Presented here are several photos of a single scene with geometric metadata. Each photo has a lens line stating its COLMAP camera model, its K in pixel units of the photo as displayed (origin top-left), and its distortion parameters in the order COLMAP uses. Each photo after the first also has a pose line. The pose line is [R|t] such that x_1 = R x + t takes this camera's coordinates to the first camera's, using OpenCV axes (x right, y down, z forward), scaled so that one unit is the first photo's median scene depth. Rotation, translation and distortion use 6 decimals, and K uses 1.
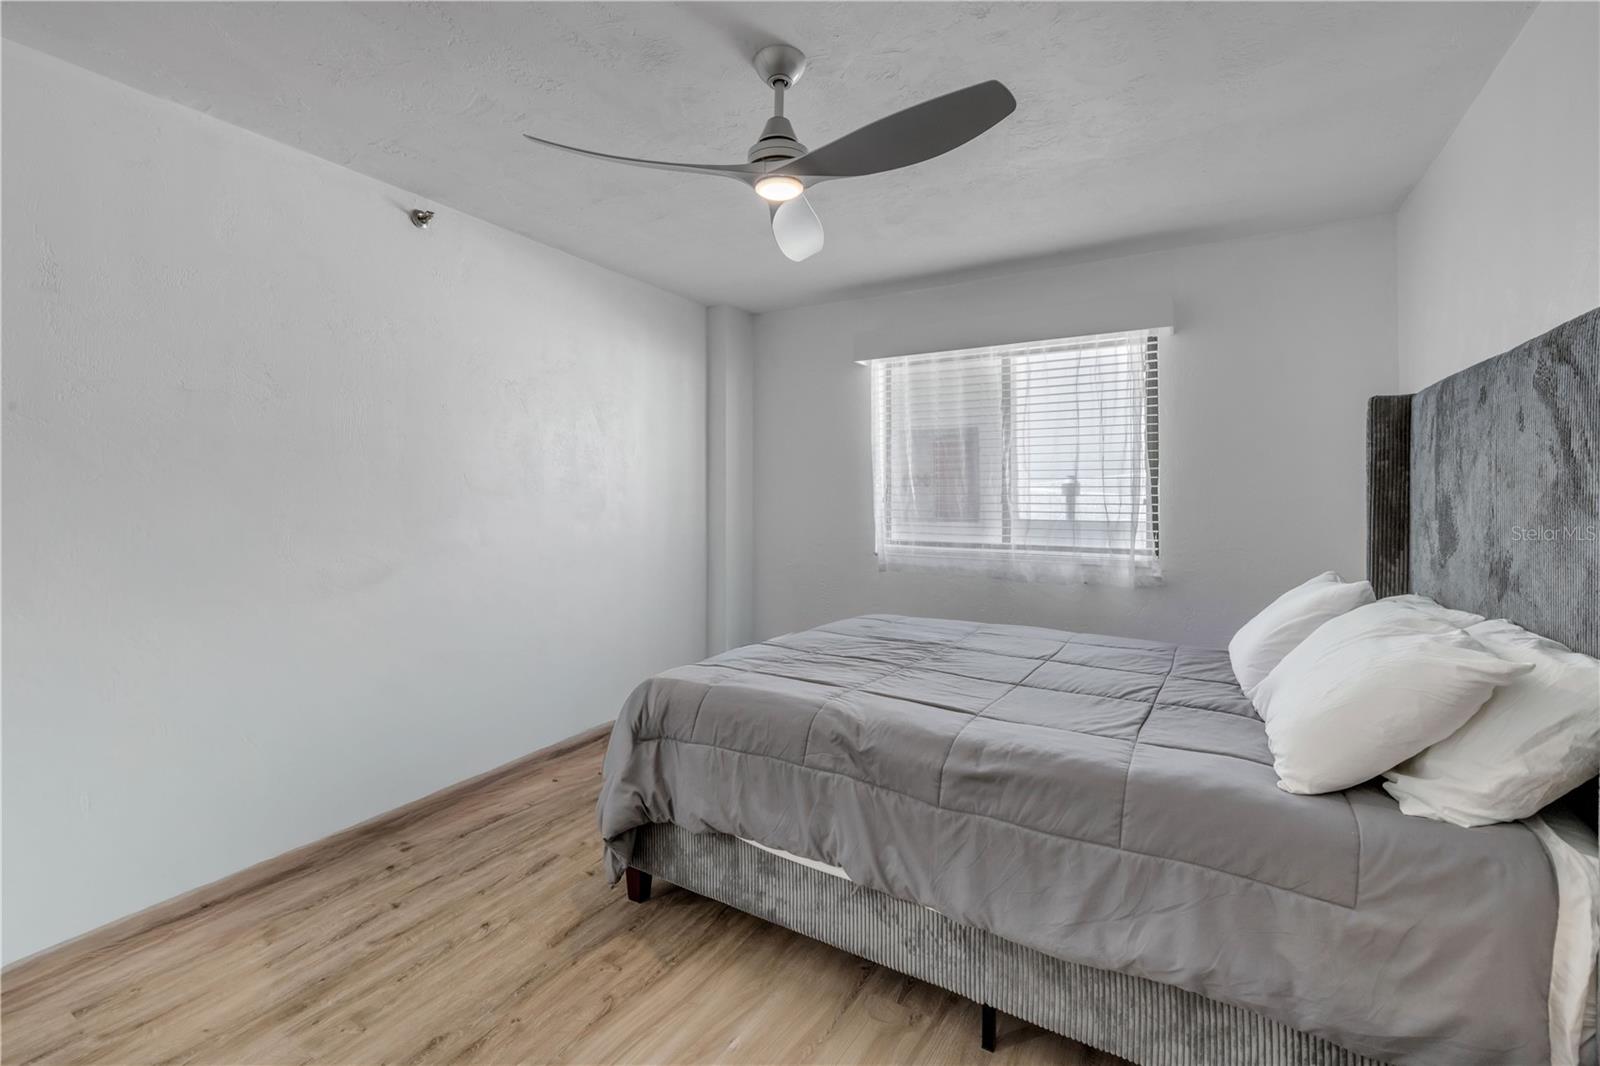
lens RADIAL K [[679.2, 0, 798.7], [0, 679.2, 518.4], [0, 0, 1]] dist [-0.000955, 0.000187]
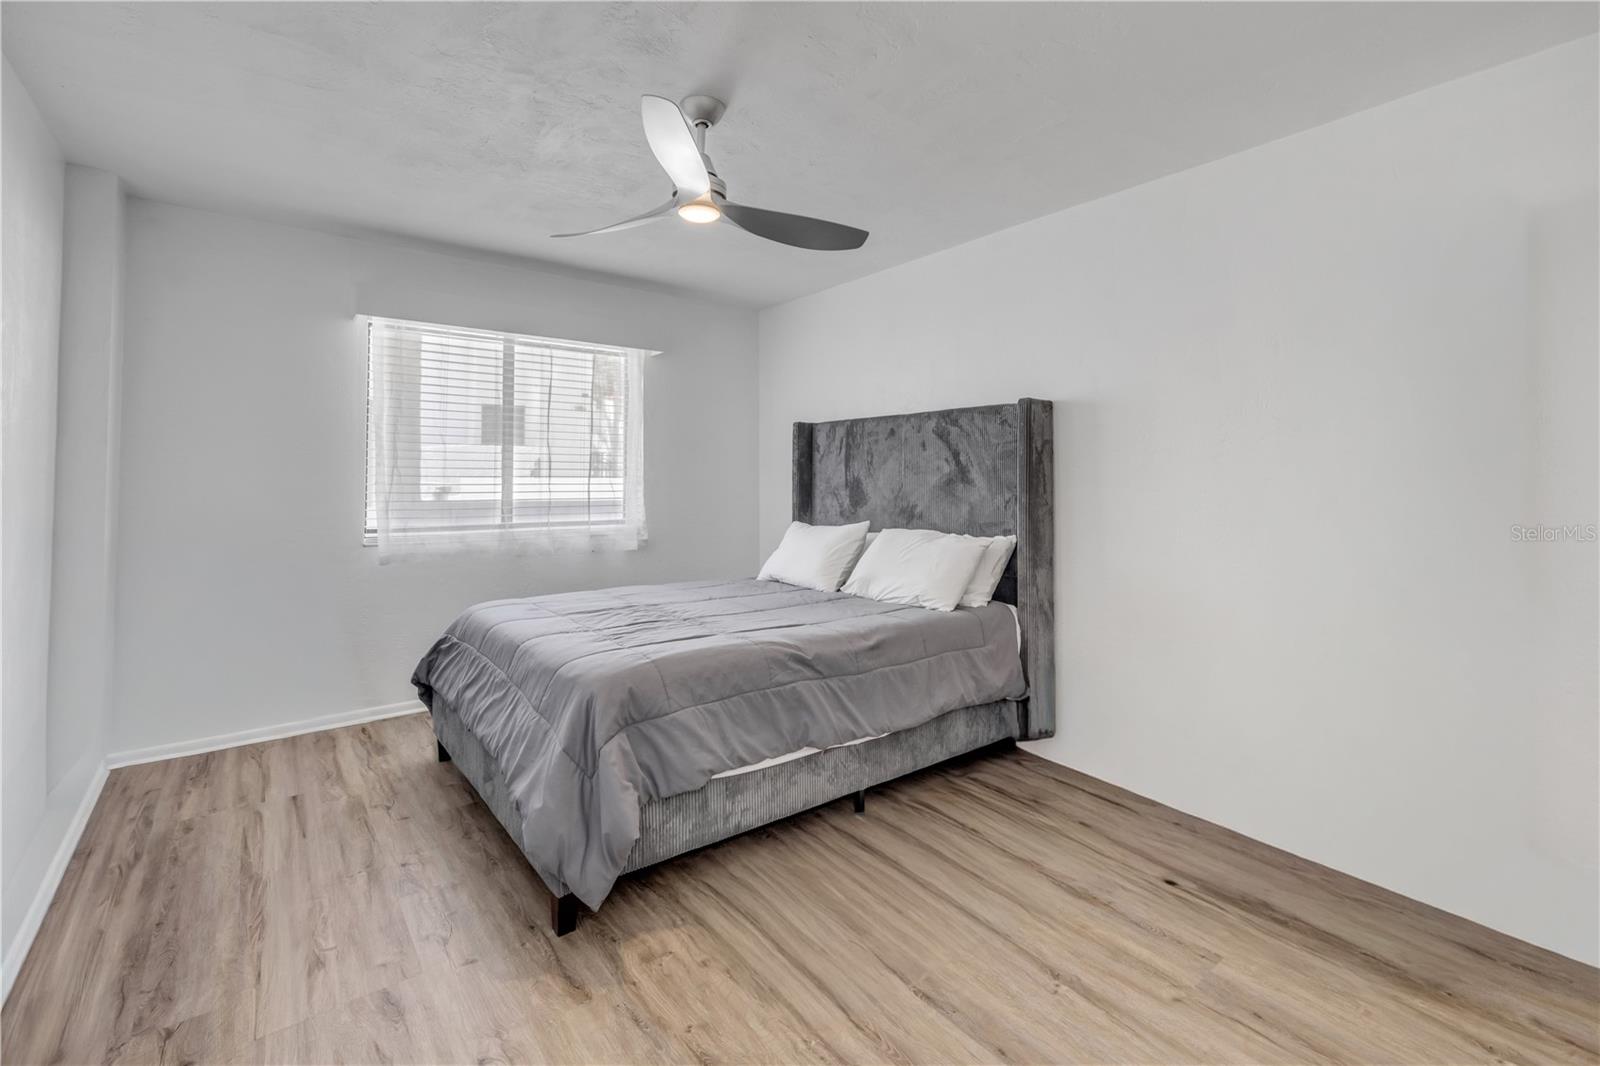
lens RADIAL K [[689.1, 0, 793.6], [0, 689.1, 496.2], [0, 0, 1]] dist [-0.000337, 0.000157]
pose [[0.380376, -0.024579, 0.924505, -1.039151], [0.028299, 0.999488, 0.014929, -0.015284], [-0.924399, 0.020484, 0.380877, 0.404290]]
